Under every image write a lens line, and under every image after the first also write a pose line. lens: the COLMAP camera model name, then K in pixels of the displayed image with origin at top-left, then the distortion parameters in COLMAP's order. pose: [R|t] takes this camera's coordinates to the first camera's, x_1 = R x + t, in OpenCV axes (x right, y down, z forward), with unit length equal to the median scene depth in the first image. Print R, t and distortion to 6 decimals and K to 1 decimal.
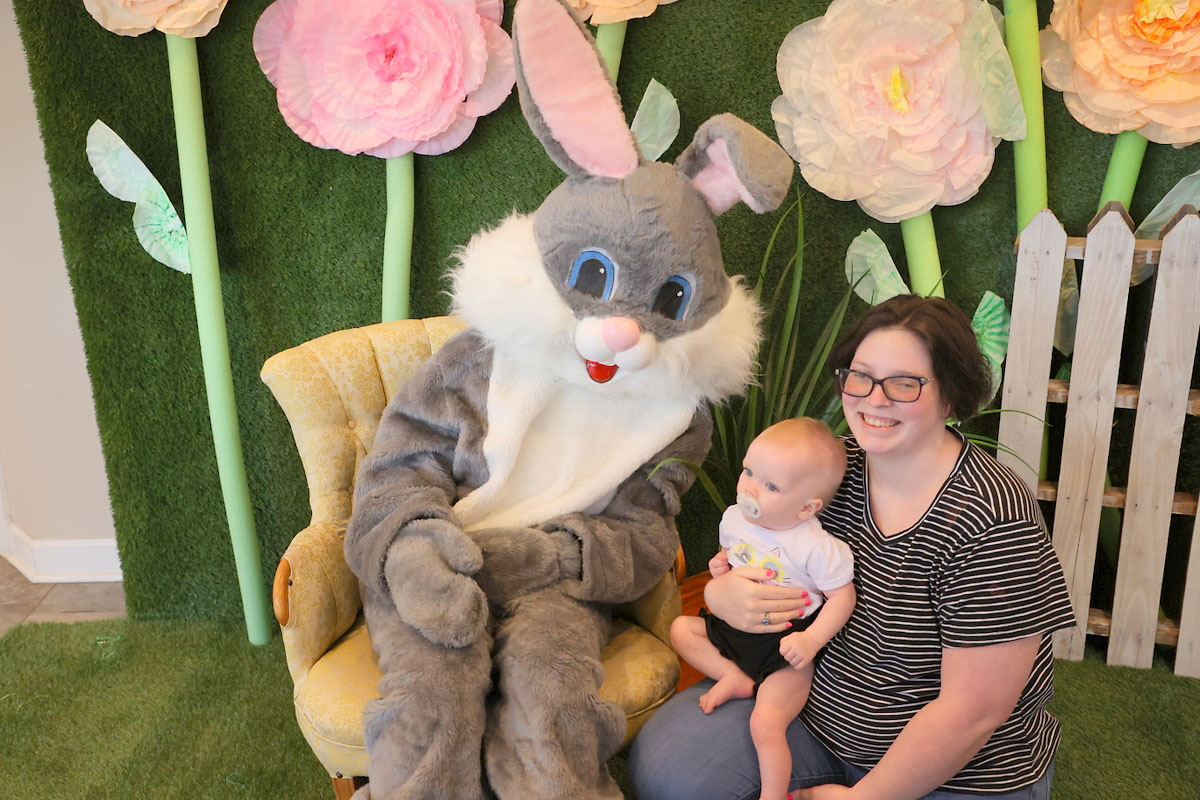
lens RADIAL K [[1398.0, 0, 602.8], [0, 1398.0, 410.6], [0, 0, 1]] dist [0.078334, 0.056109]
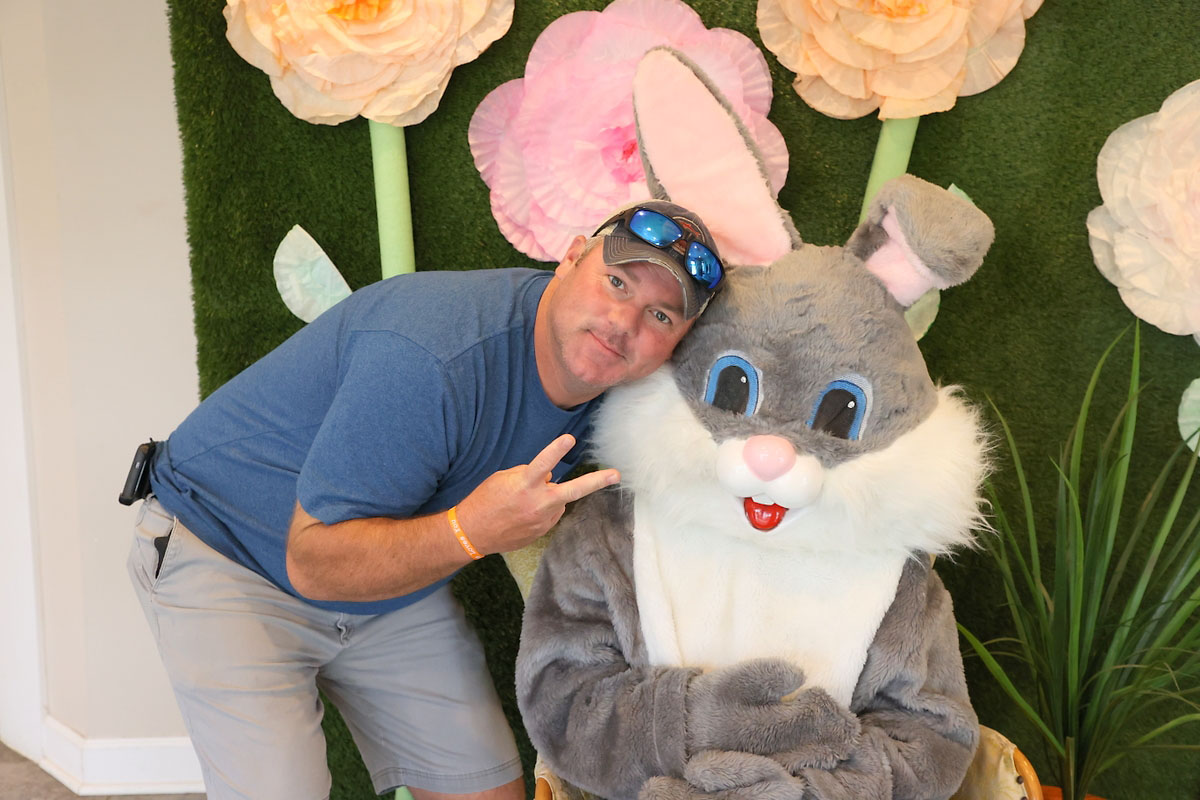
lens RADIAL K [[1701.0, 0, 584.4], [0, 1701.0, 392.2], [0, 0, 1]] dist [0.153906, 0.091192]
pose [[0.999193, 0.018176, 0.035822, -0.206607], [-0.014702, 0.995373, -0.094960, -0.016040], [-0.037382, 0.094357, 0.994836, 0.019277]]
